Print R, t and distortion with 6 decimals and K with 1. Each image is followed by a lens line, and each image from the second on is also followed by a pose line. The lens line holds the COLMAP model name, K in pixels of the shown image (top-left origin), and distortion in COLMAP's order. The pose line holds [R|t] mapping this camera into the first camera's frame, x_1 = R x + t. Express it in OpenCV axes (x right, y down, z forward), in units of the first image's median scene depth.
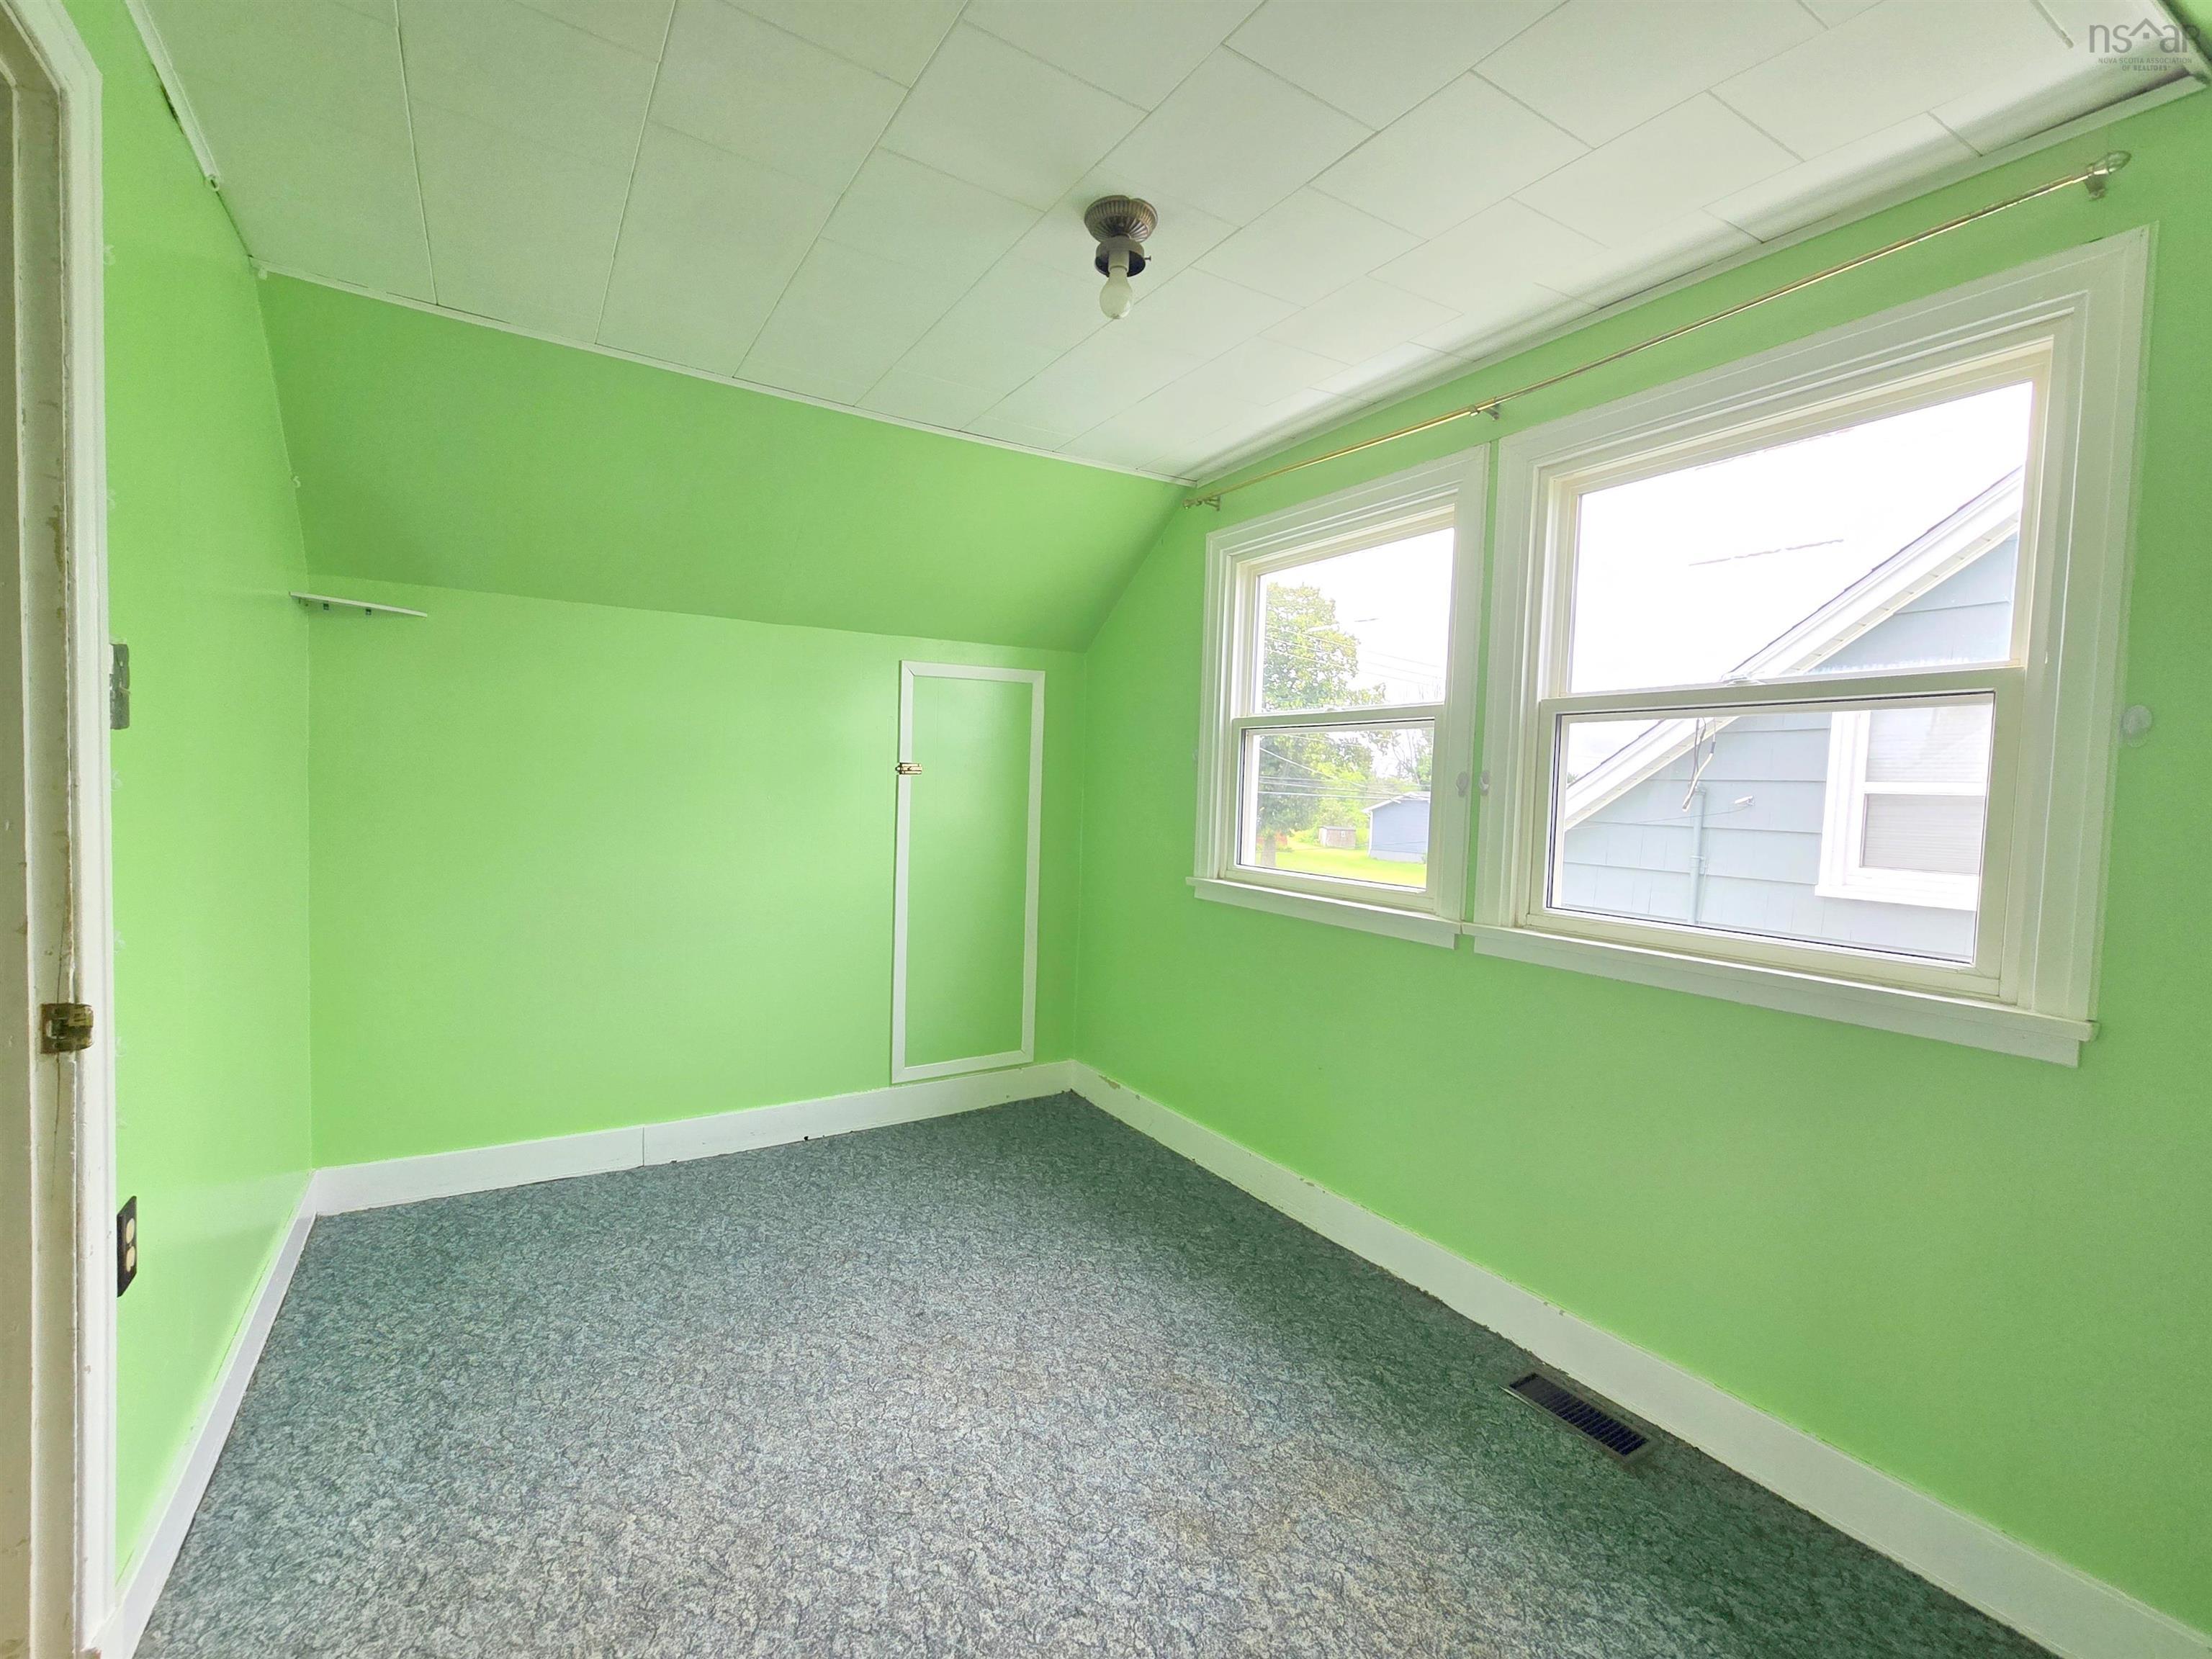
lens RADIAL K [[931.6, 0, 1045.0], [0, 931.6, 827.6], [0, 0, 1]] dist [-0.001426, 0.003723]
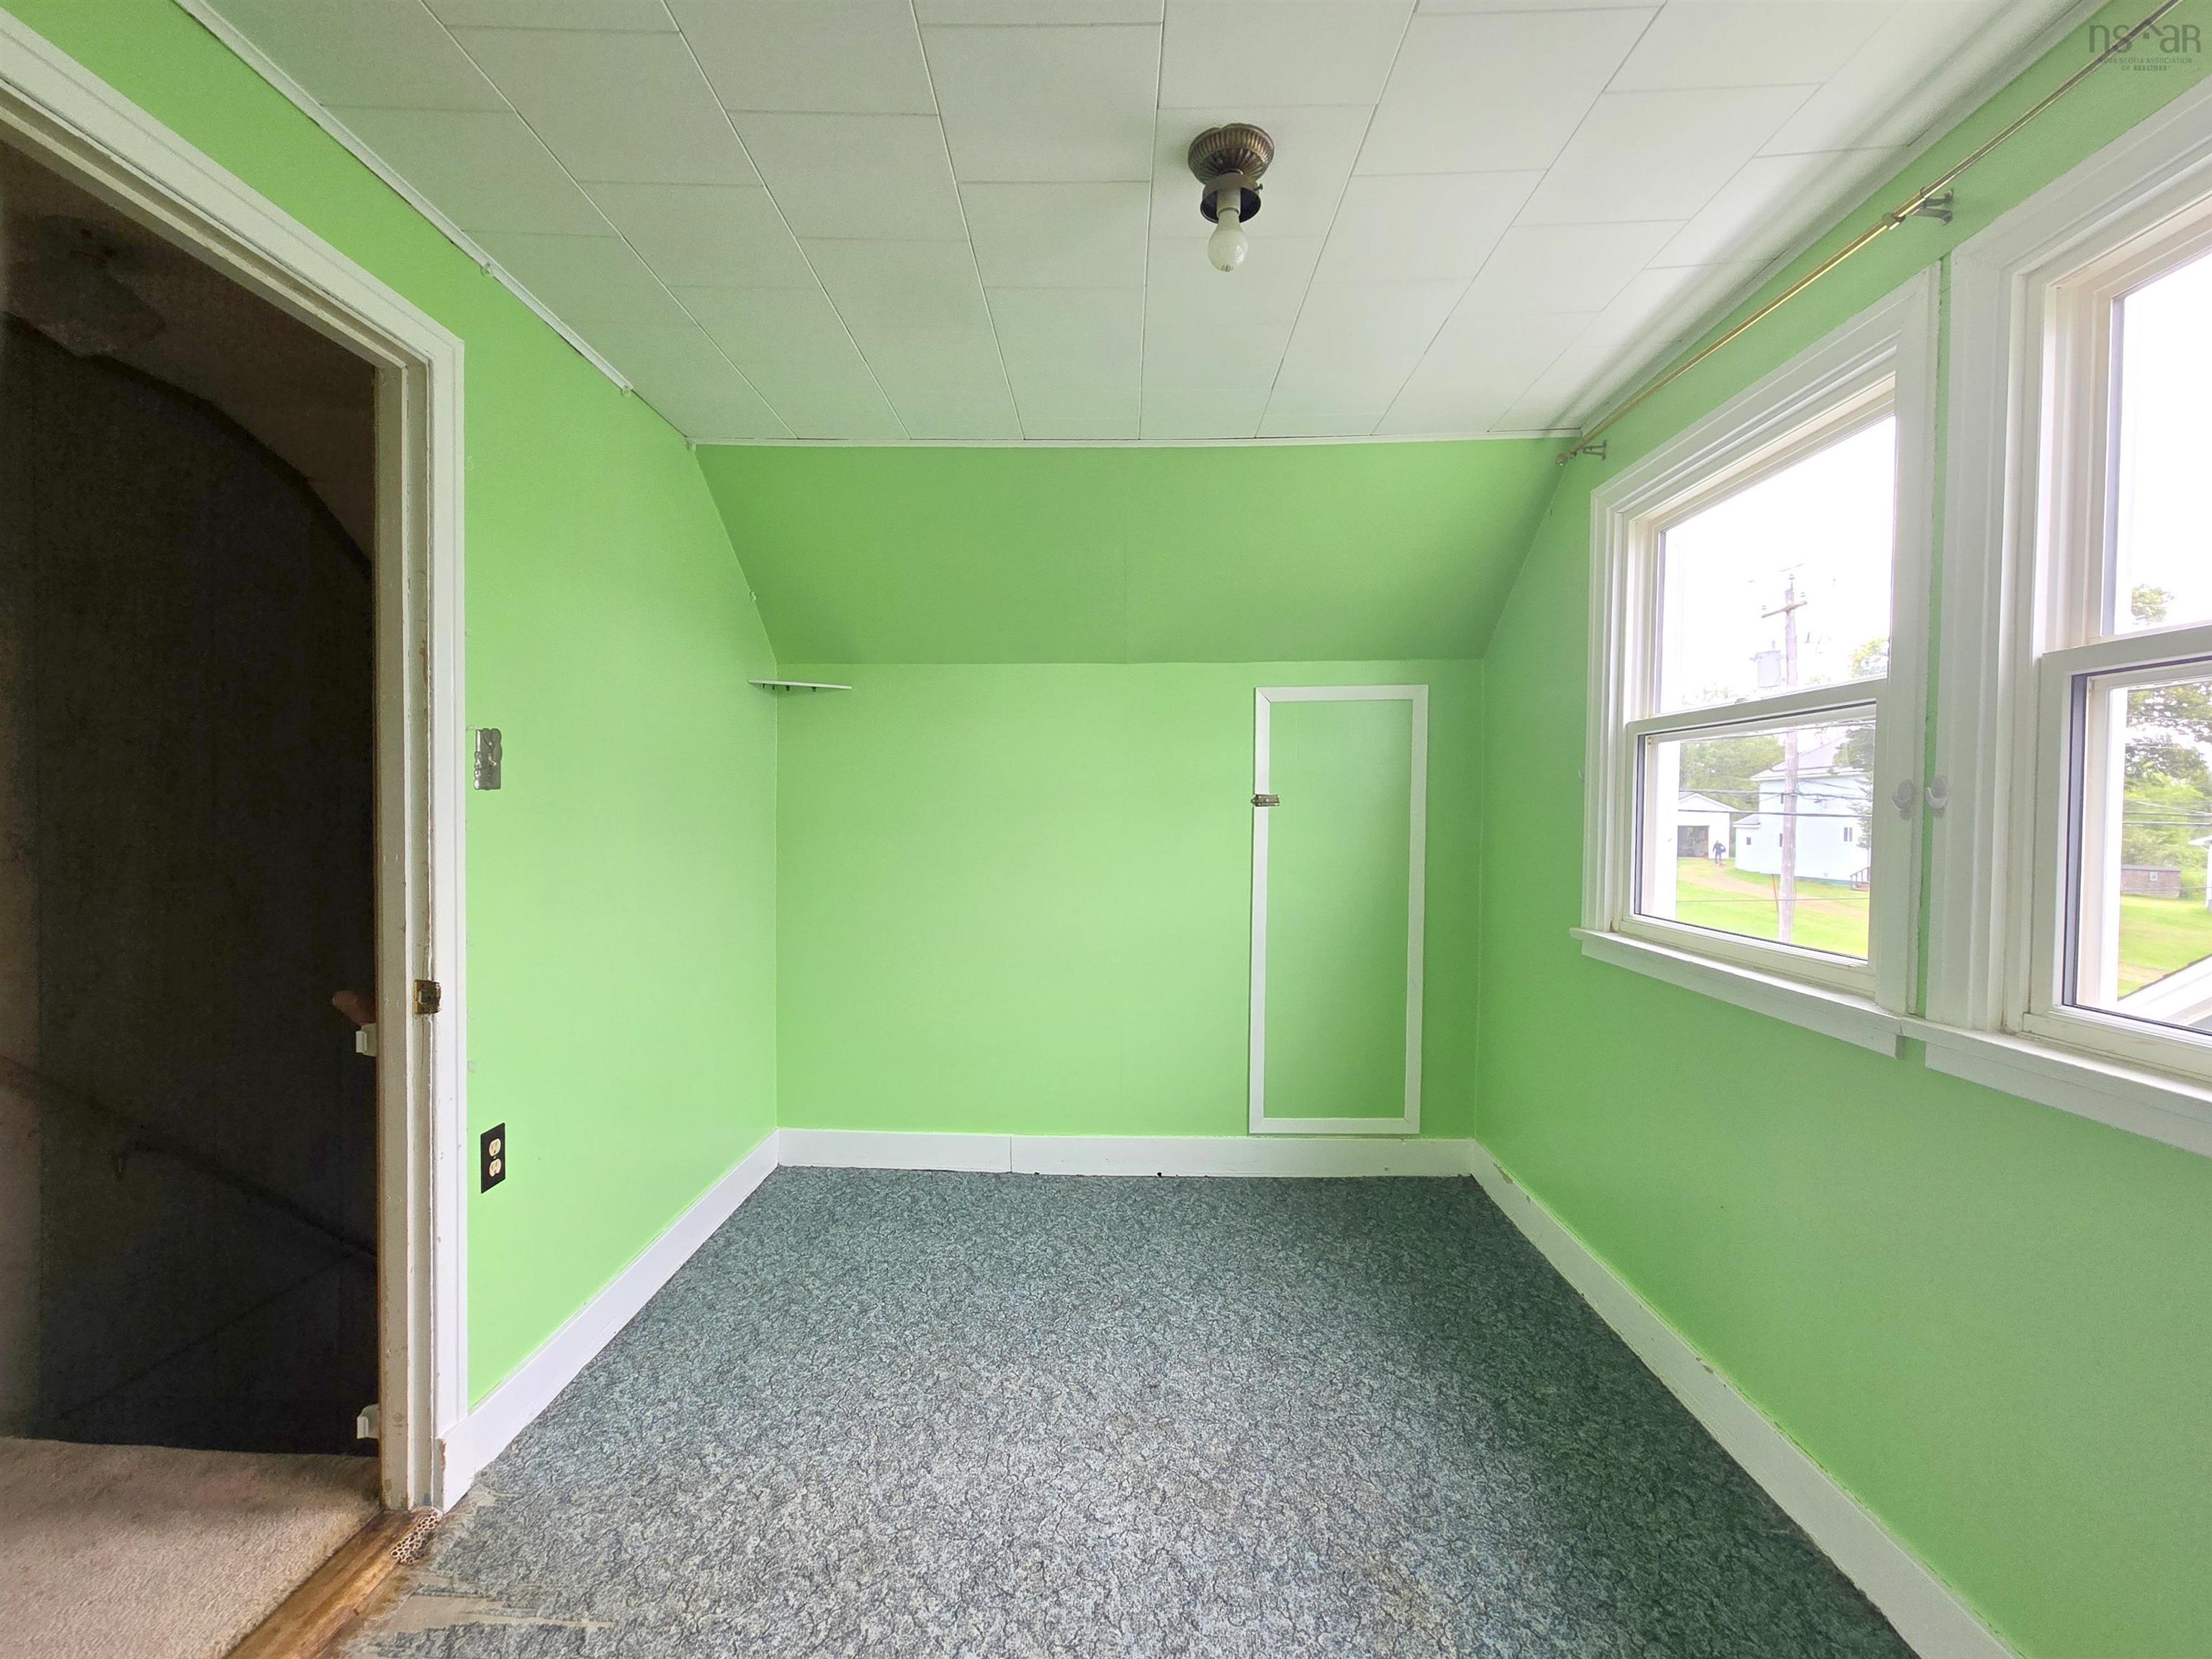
lens RADIAL K [[924.3, 0, 1094.9], [0, 924.3, 830.8], [0, 0, 1]] dist [0.000423, -0.000044]
pose [[0.849837, -0.012083, -0.526908, 0.308340], [-0.005739, 0.999466, -0.032176, -0.001386], [0.527015, 0.030369, 0.849313, 0.168942]]
